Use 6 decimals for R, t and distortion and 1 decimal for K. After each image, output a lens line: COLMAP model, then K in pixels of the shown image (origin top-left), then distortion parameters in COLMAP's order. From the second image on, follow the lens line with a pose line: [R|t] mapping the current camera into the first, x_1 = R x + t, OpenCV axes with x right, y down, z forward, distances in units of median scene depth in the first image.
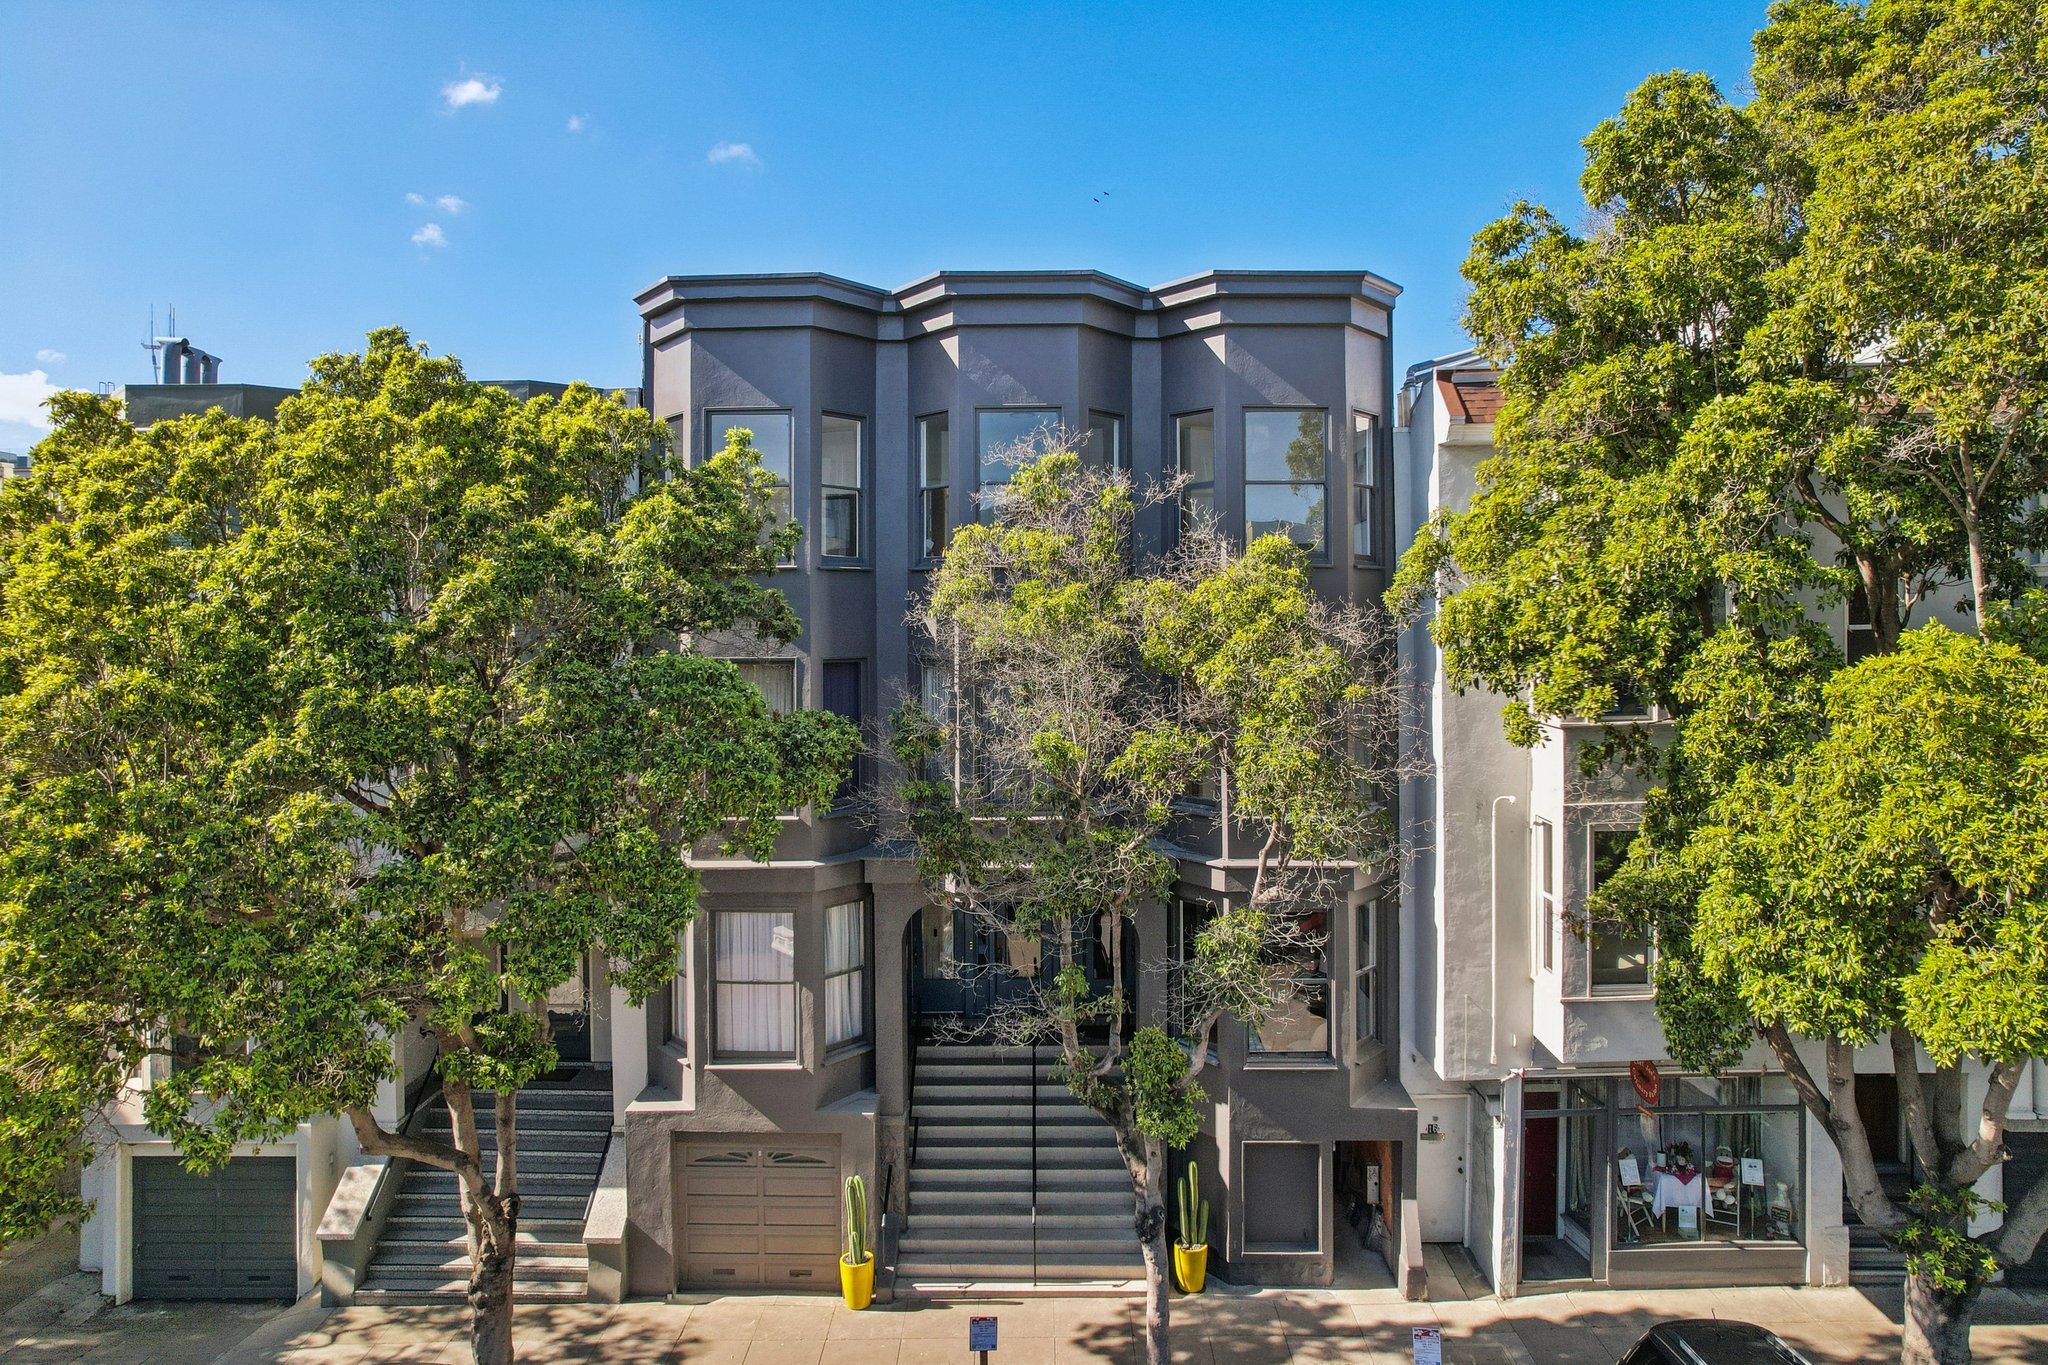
lens RADIAL K [[1316.4, 0, 1029.3], [0, 1316.4, 644.7], [0, 0, 1]] dist [-0.071995, 0.065855]
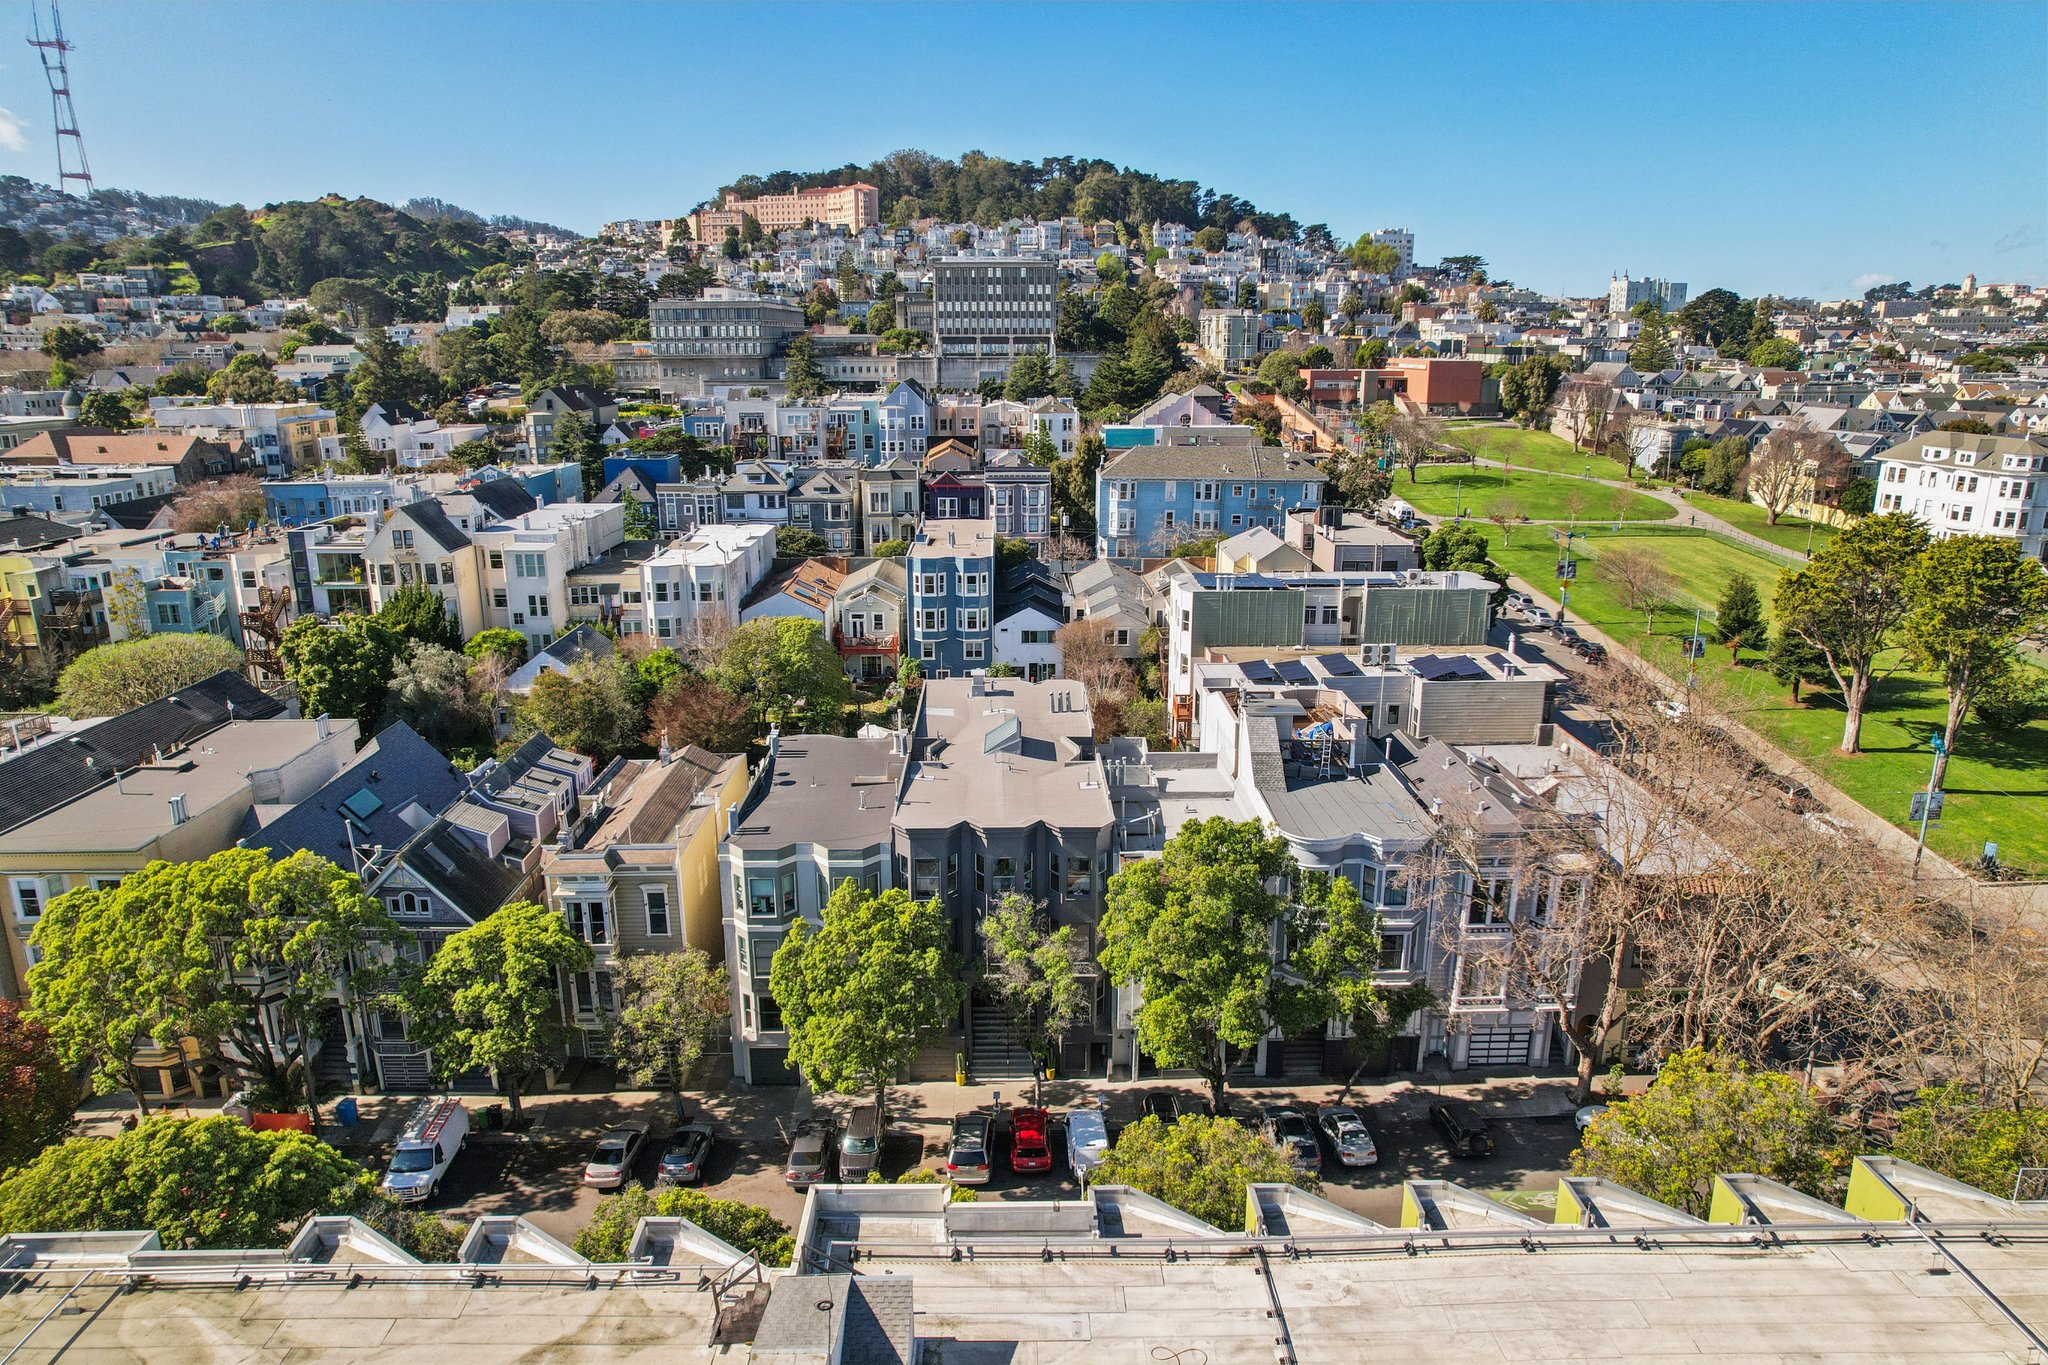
lens RADIAL K [[1316.4, 0, 1028.2], [0, 1316.4, 682.2], [0, 0, 1]] dist [-0.071995, 0.065855]
pose [[0.999559, -0.003741, 0.029445, -0.045728], [-0.003823, 0.967533, 0.252715, -1.569593], [-0.029435, -0.252716, 0.967093, -2.357972]]
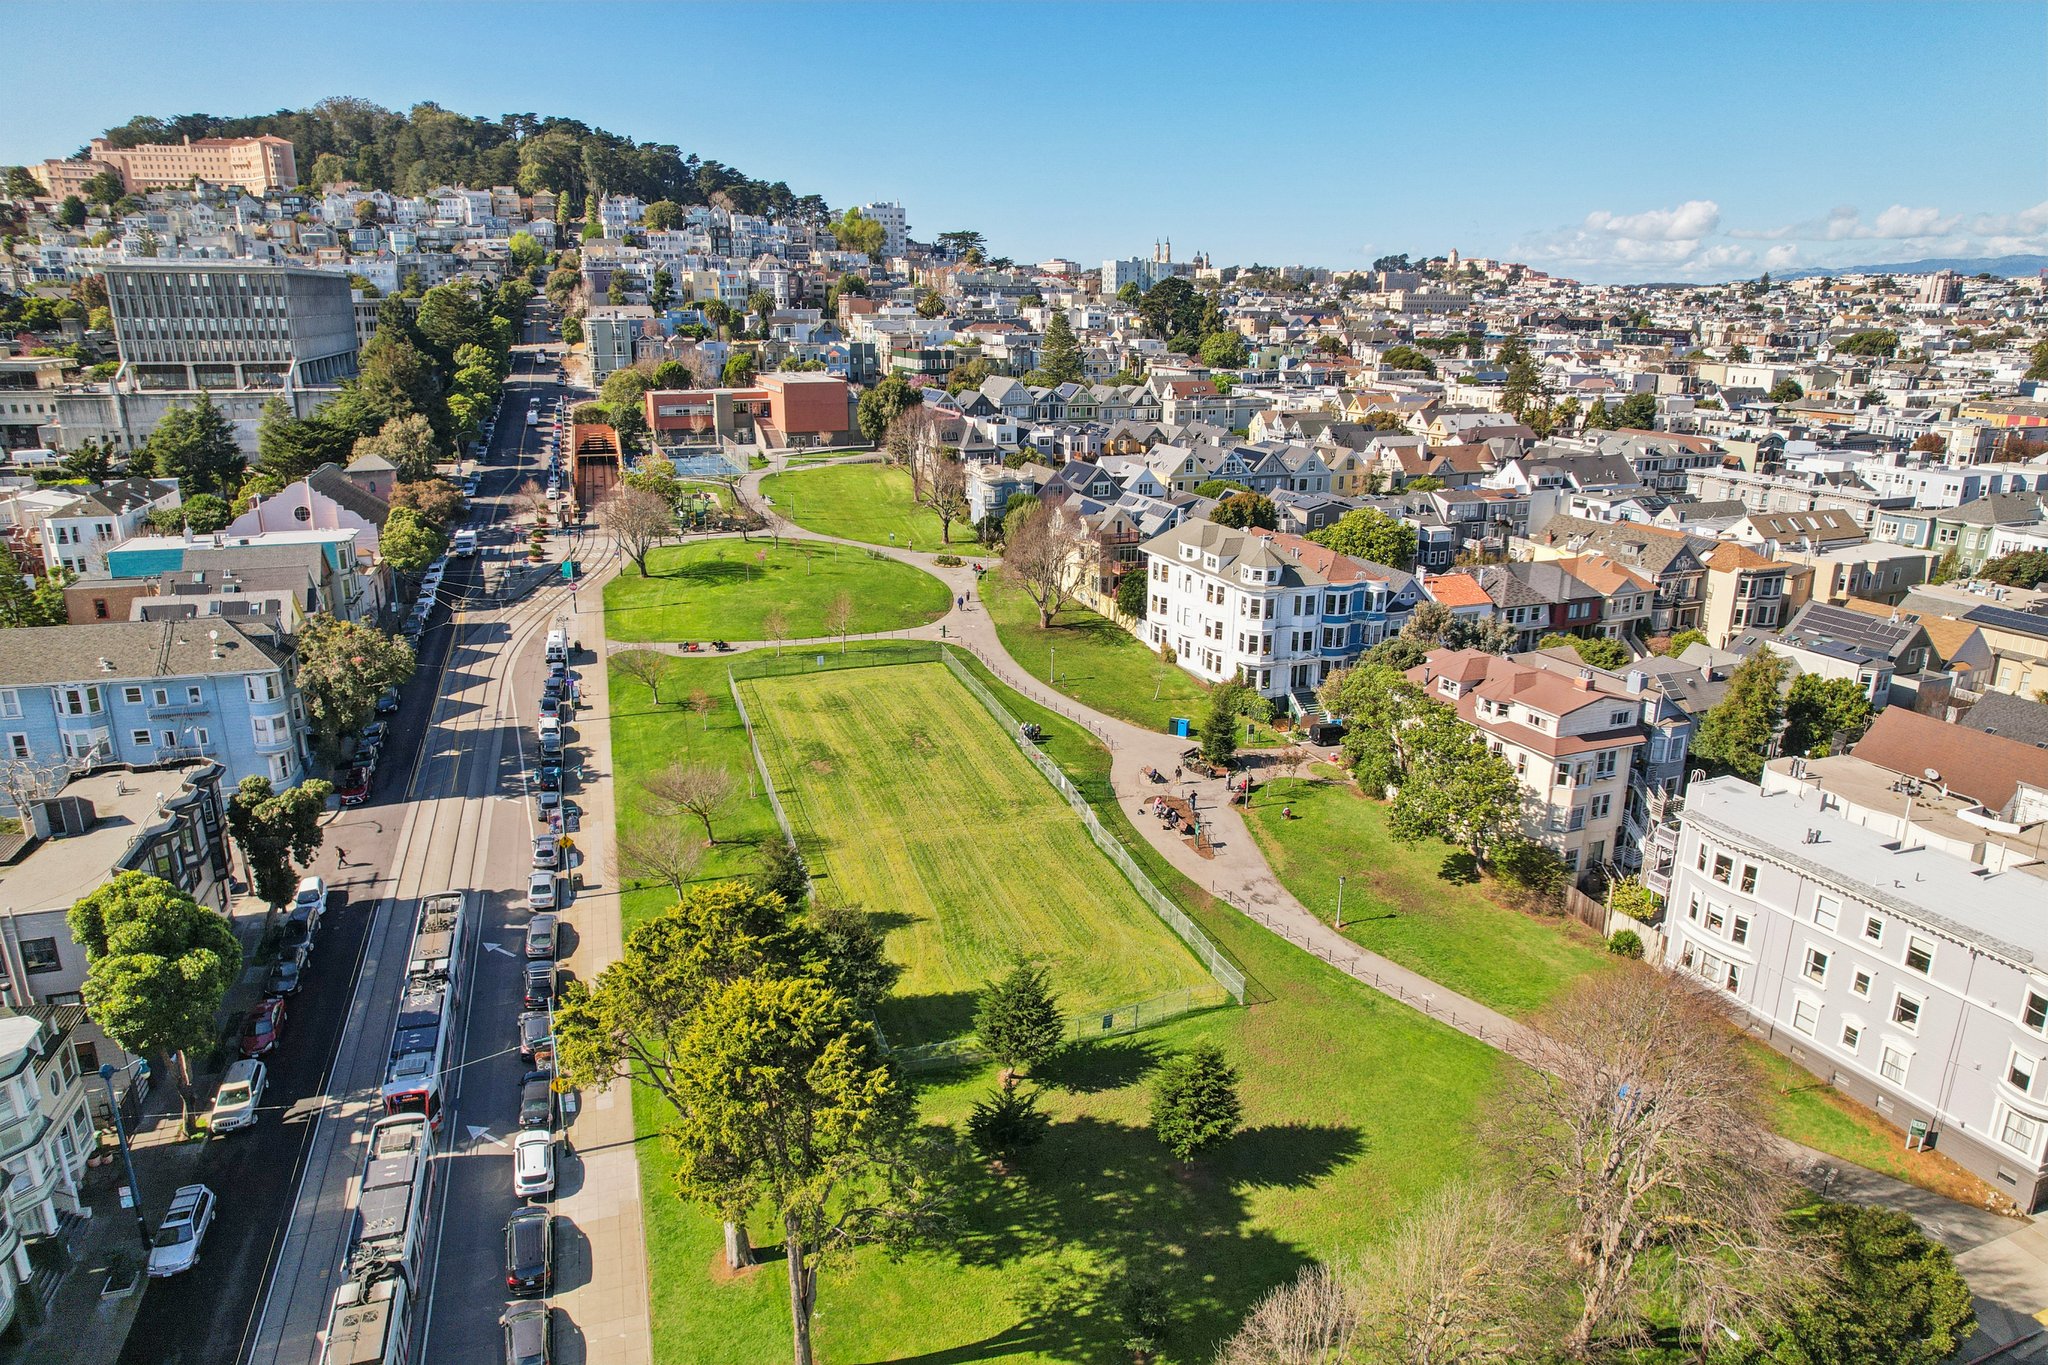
lens RADIAL K [[1316.4, 0, 1025.2], [0, 1316.4, 683.3], [0, 0, 1]] dist [-0.071995, 0.065855]
pose [[0.947823, -0.080145, 0.308559, 3.718961], [-0.010037, 0.959902, 0.280156, -2.286513], [-0.318640, -0.268635, 0.909013, 0.190520]]
